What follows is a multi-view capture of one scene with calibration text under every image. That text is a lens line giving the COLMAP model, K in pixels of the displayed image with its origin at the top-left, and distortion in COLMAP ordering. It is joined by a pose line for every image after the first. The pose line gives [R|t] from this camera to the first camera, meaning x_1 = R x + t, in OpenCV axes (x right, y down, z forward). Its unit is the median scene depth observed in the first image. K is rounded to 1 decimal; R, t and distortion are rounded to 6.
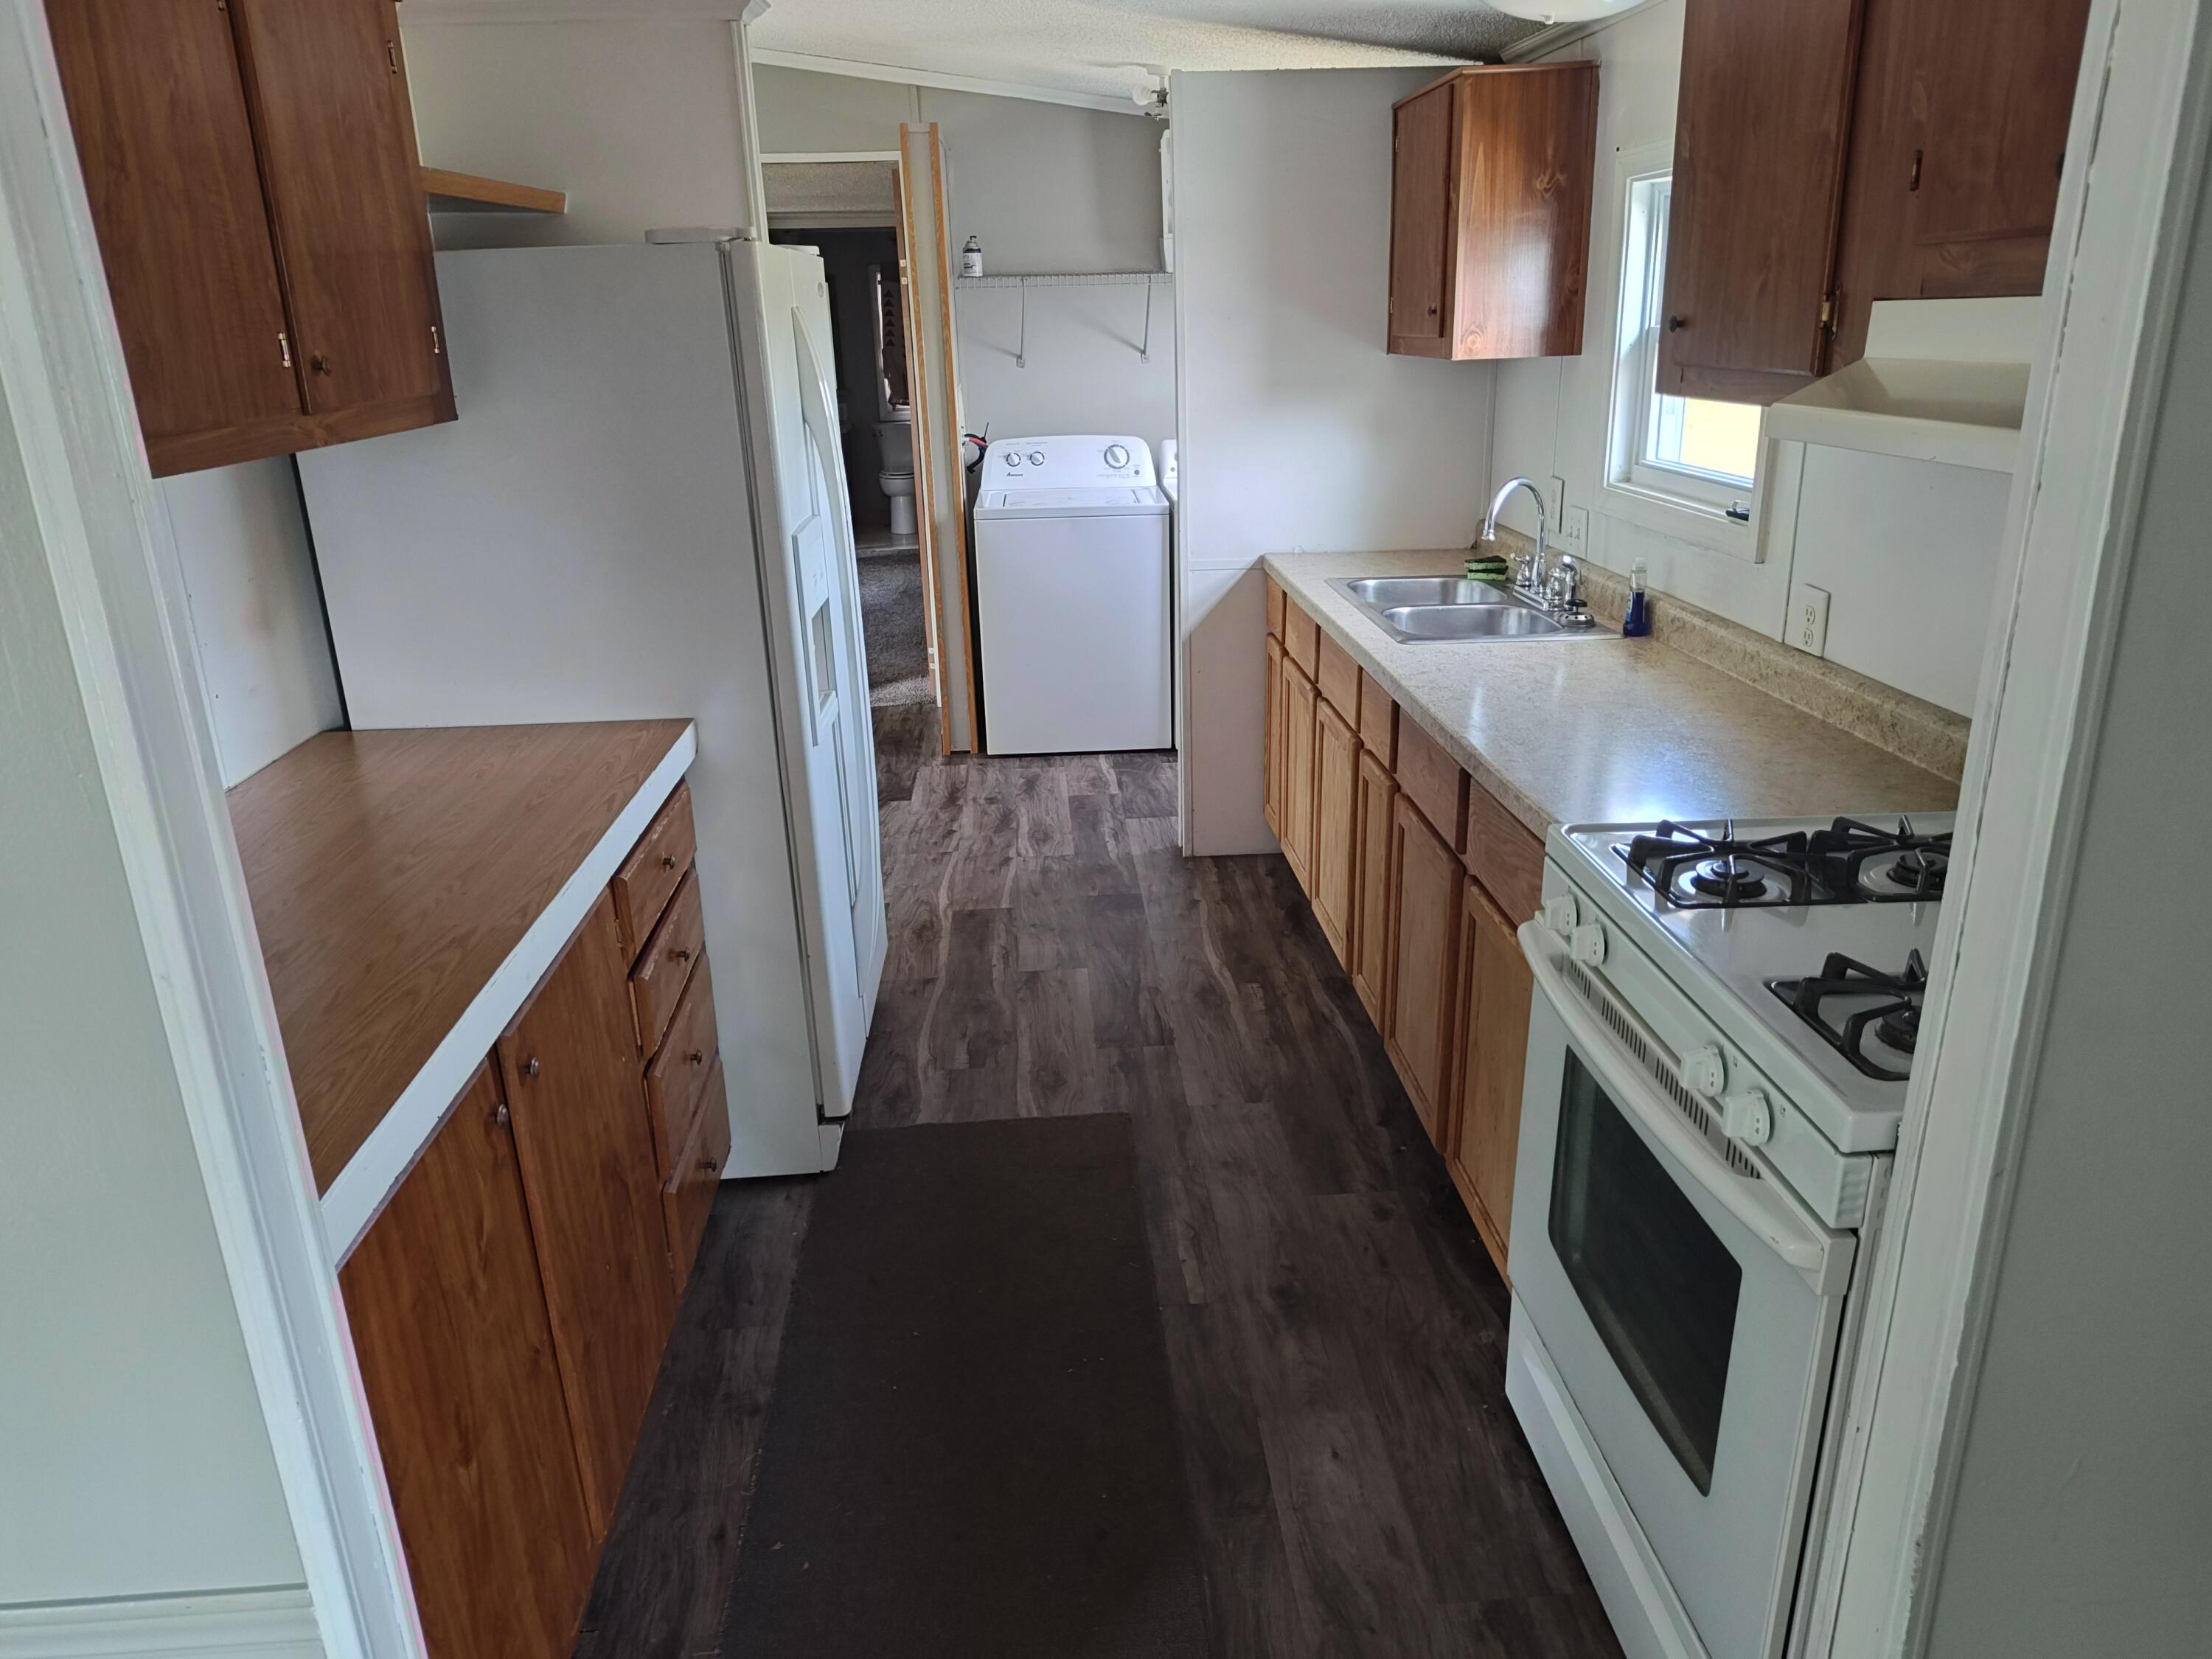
lens RADIAL K [[1519.0, 0, 1103.9], [0, 1519.0, 830.7], [0, 0, 1]] dist [0.017853, -0.010202]
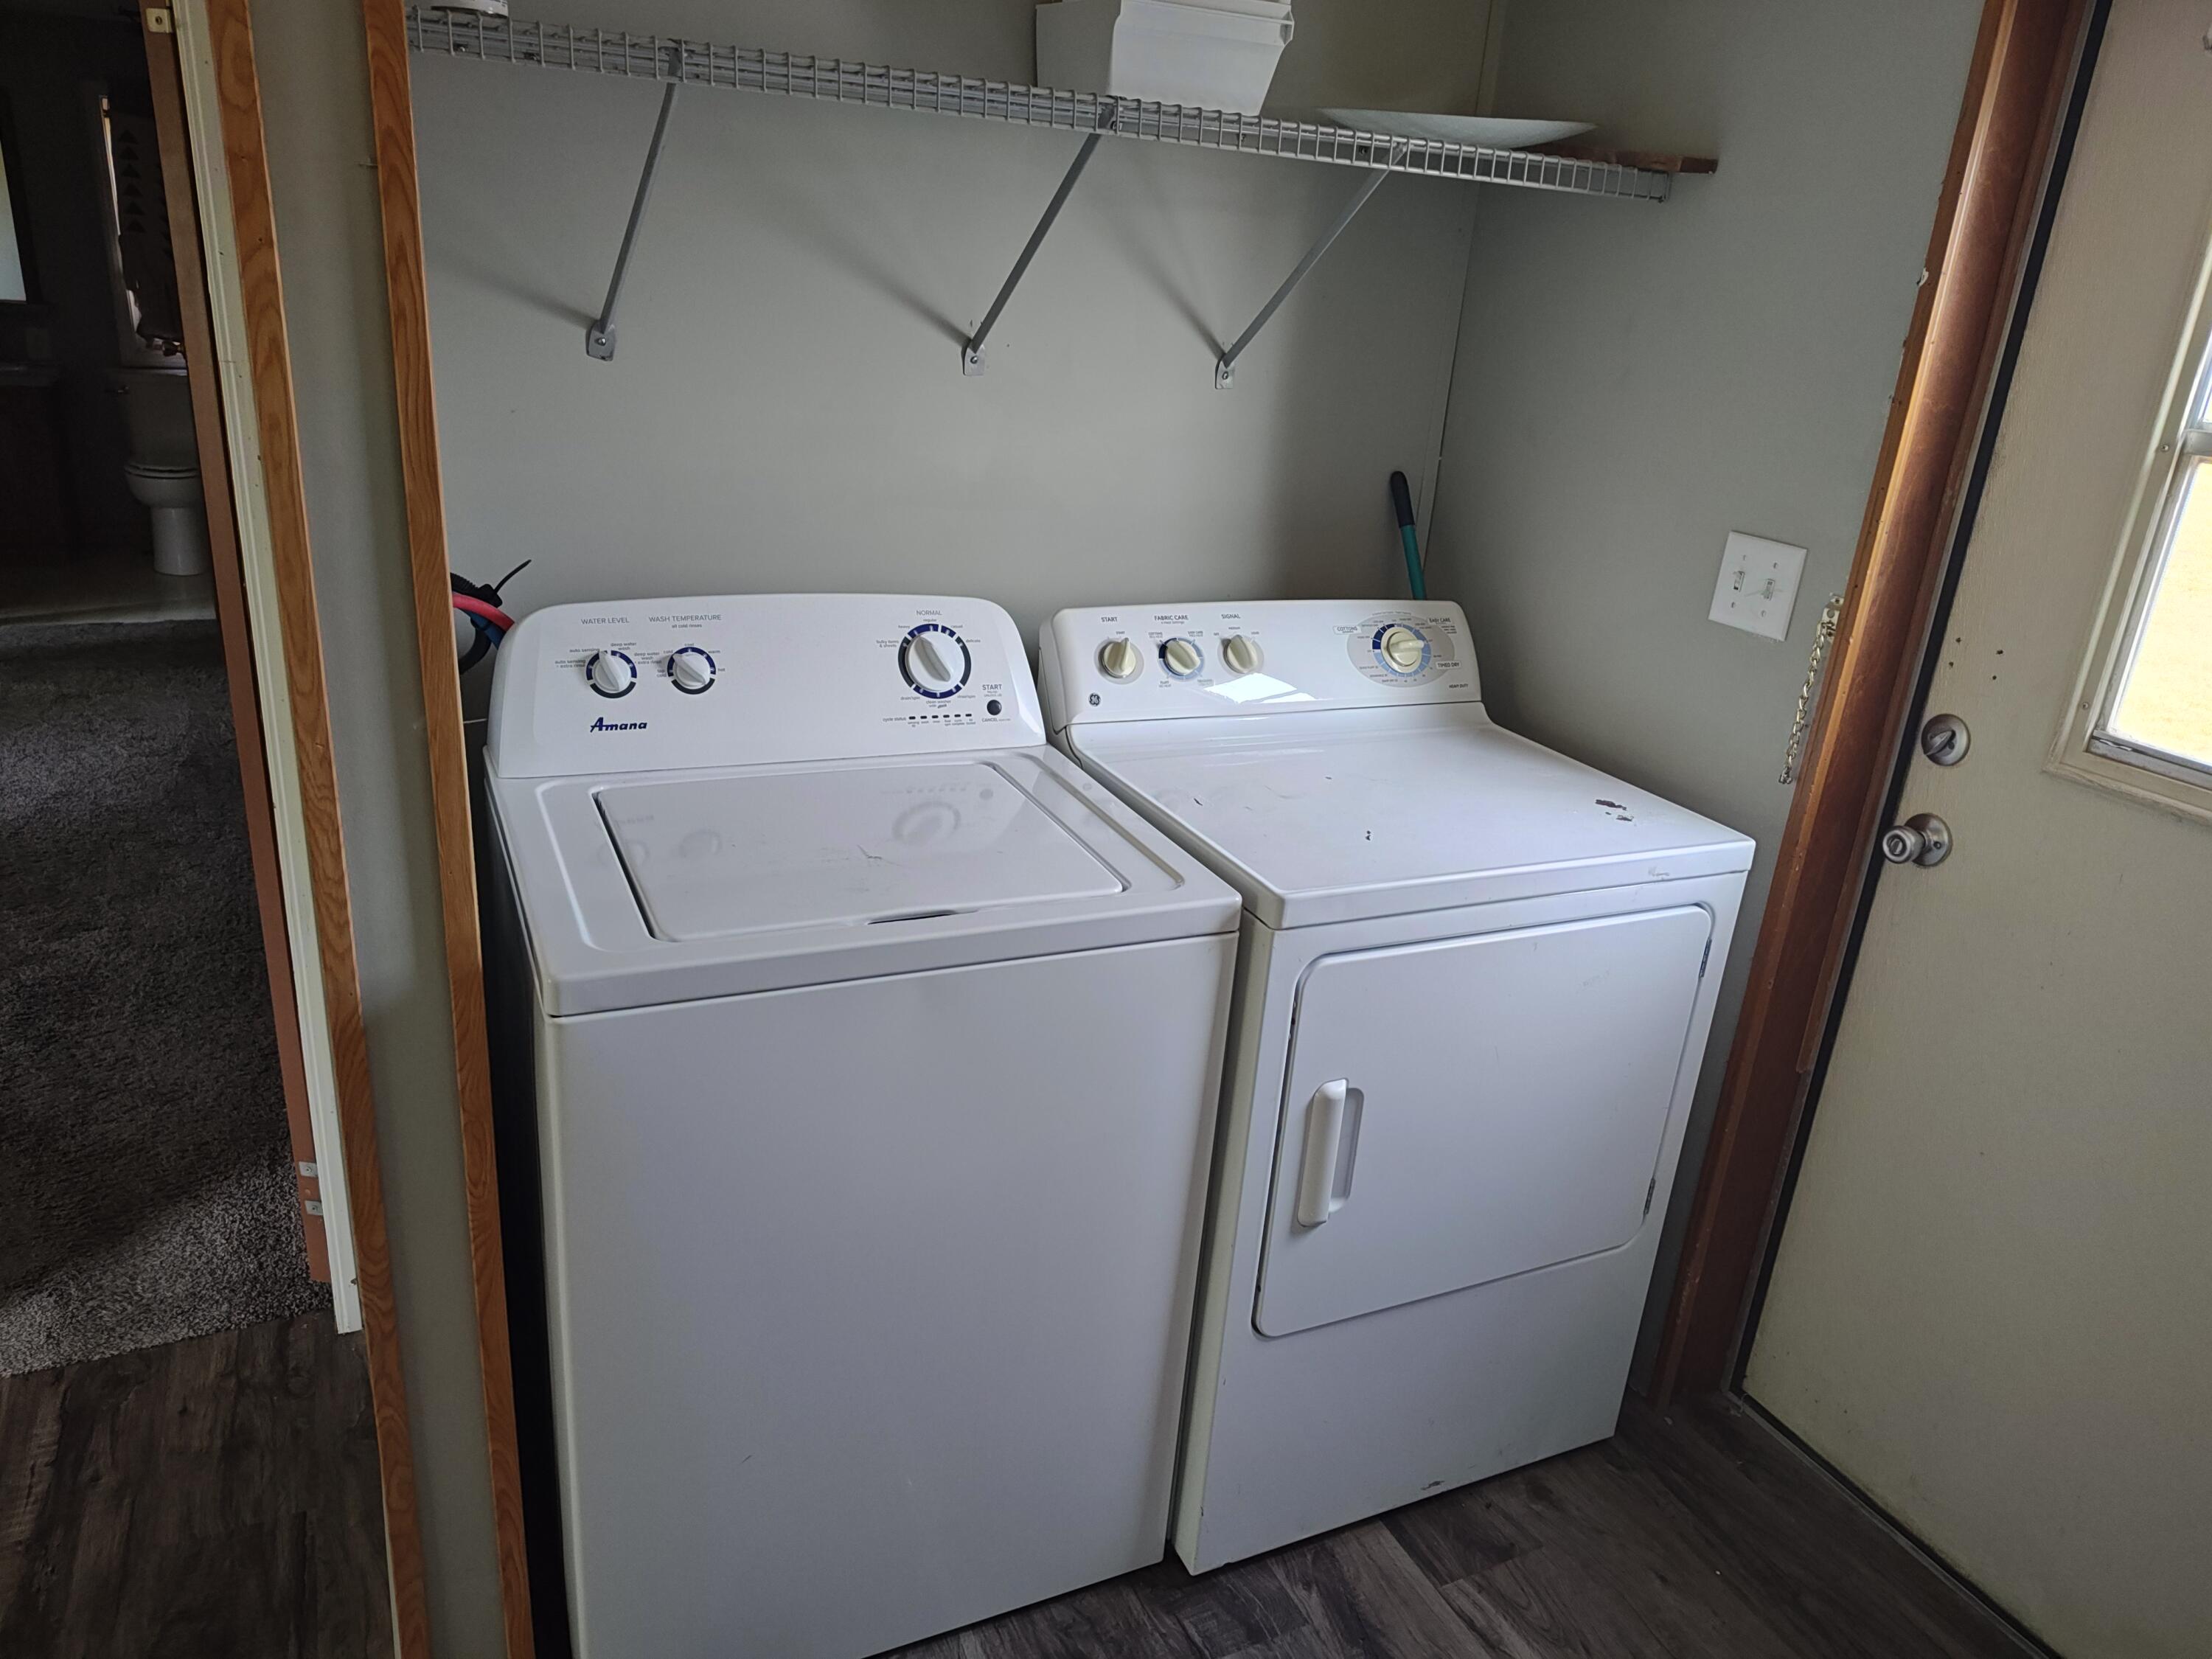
lens RADIAL K [[1519.0, 0, 1098.8], [0, 1519.0, 816.3], [0, 0, 1]] dist [0.017853, -0.010202]
pose [[0.918846, -0.041552, 0.392422, -0.088905], [0.031334, 0.998983, 0.032412, -0.219397], [-0.393370, -0.017485, 0.919214, 0.675069]]
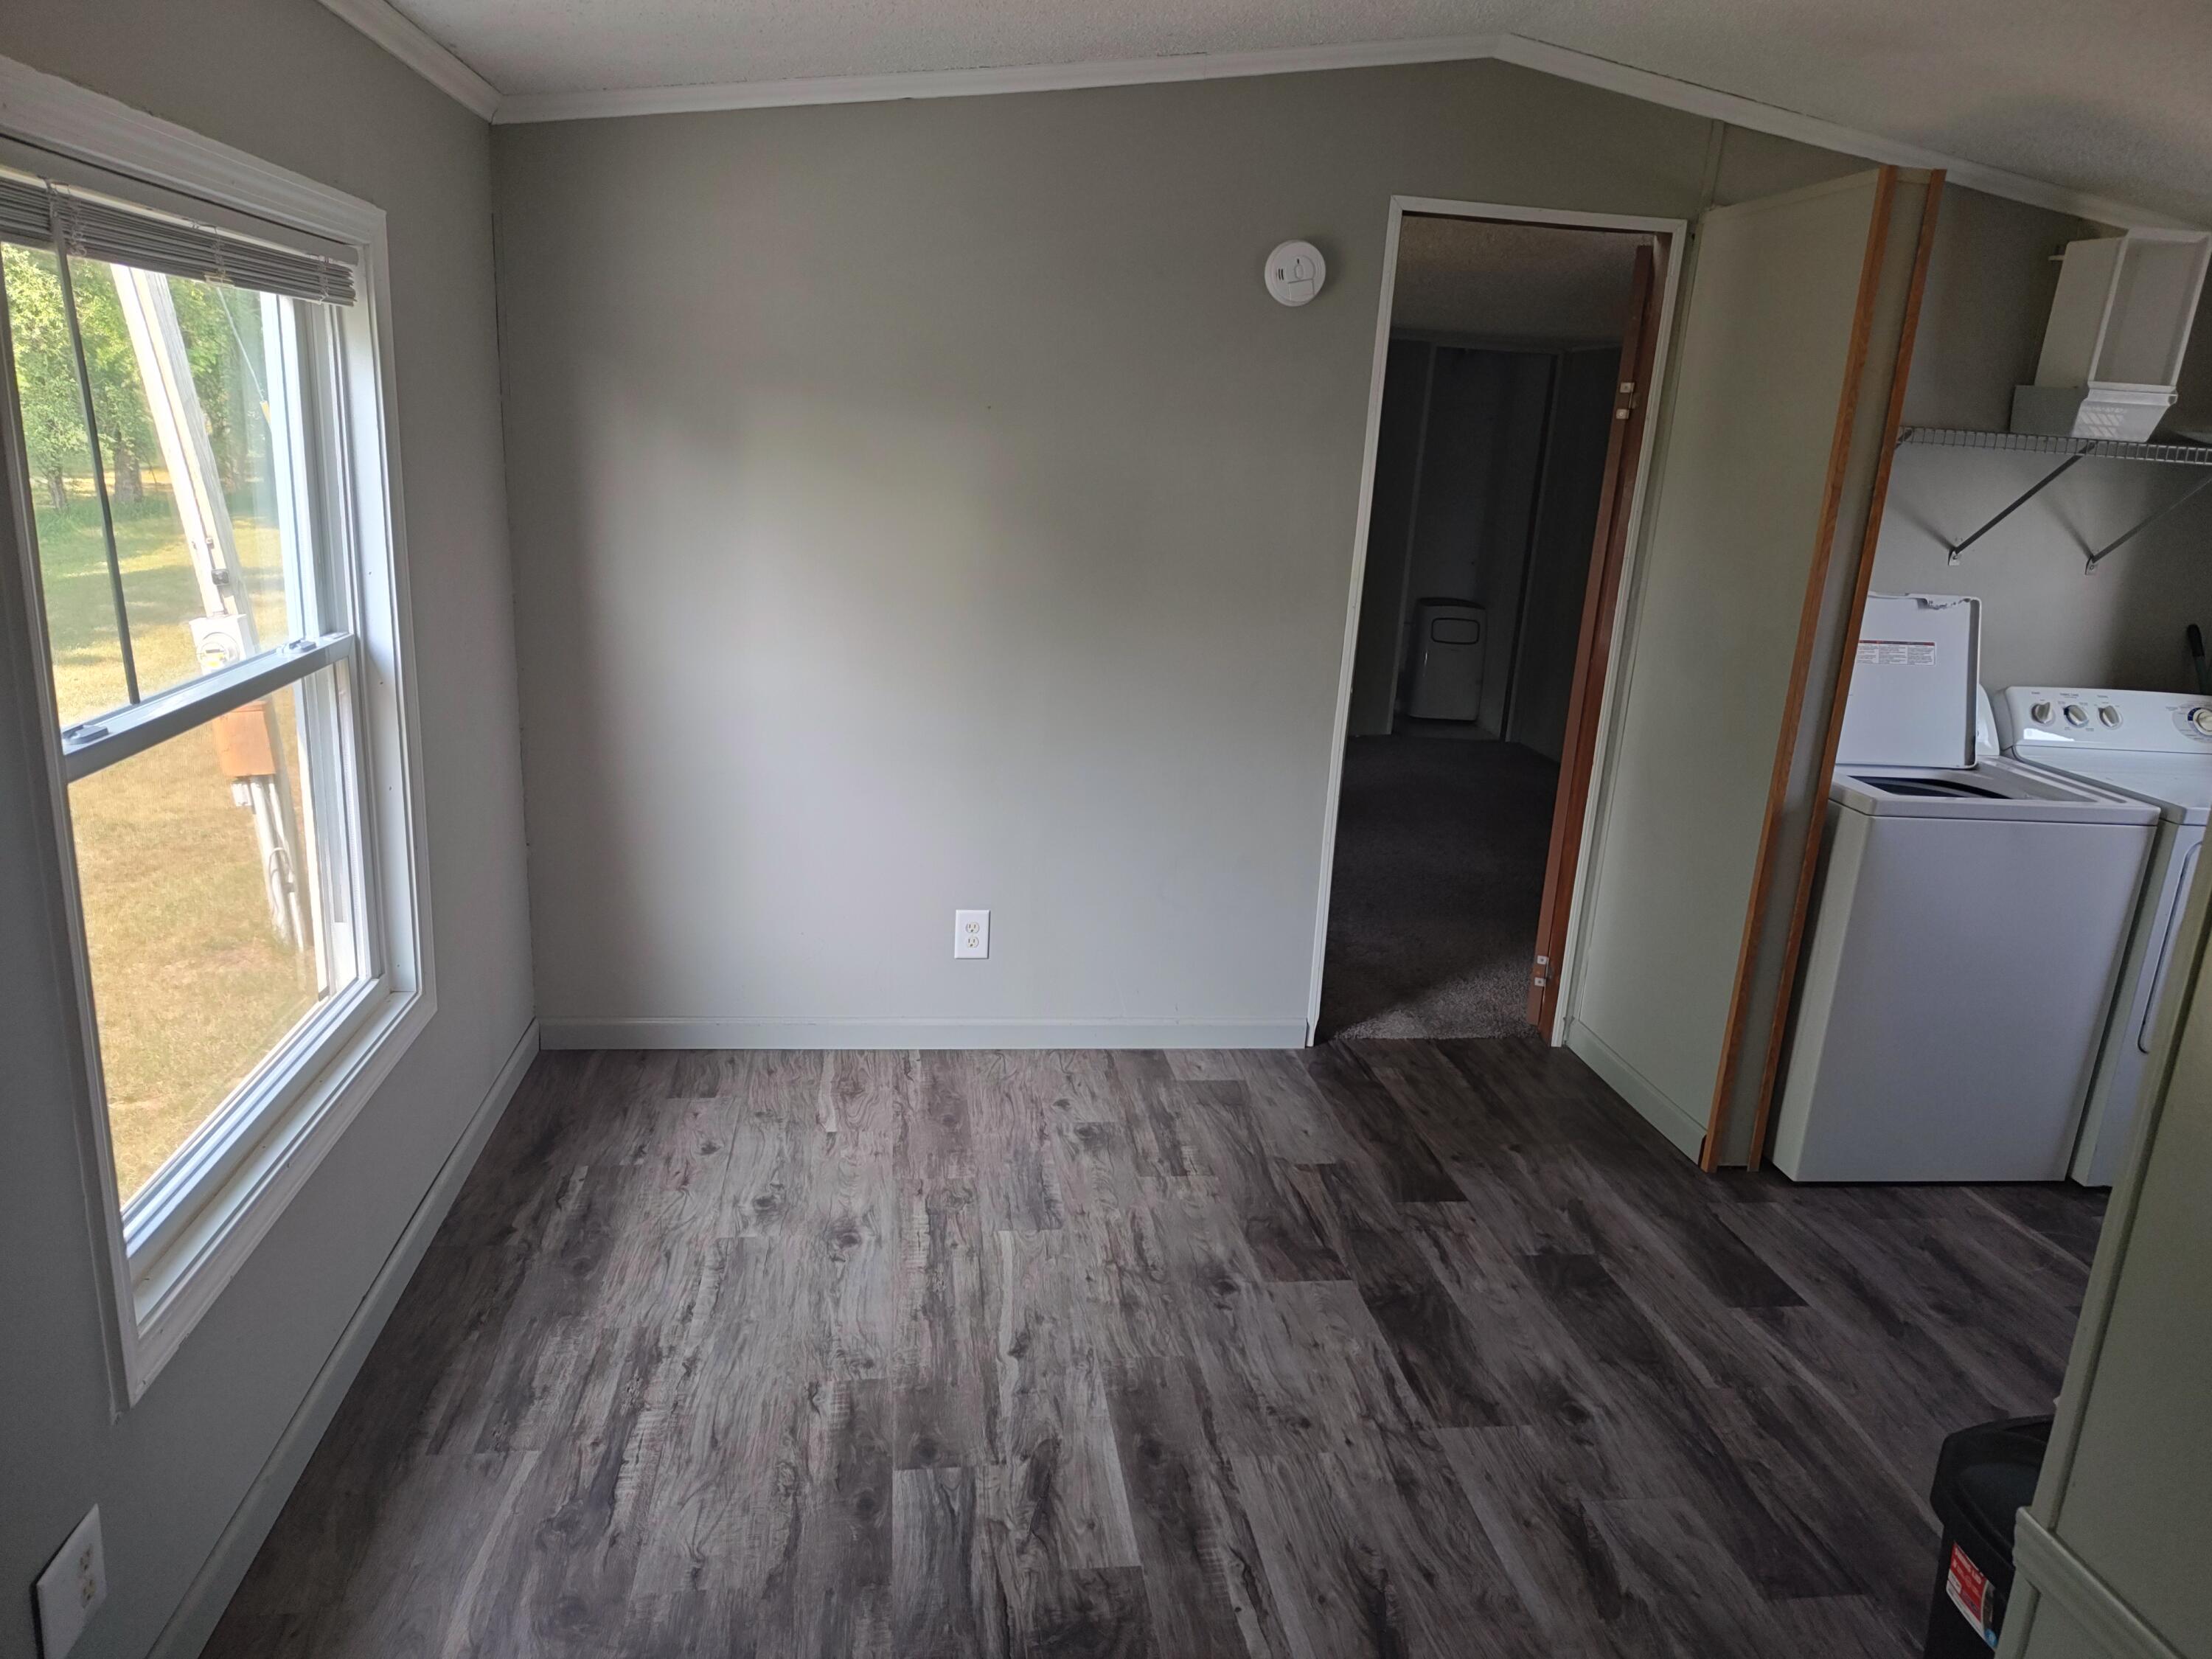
lens RADIAL K [[1519.0, 0, 1110.3], [0, 1519.0, 848.0], [0, 0, 1]] dist [0.017853, -0.010202]
pose [[0.993747, 0.061488, 0.093202, -0.399307], [-0.055228, 0.996134, -0.068317, -0.120533], [-0.097042, 0.062743, 0.993301, 0.386010]]
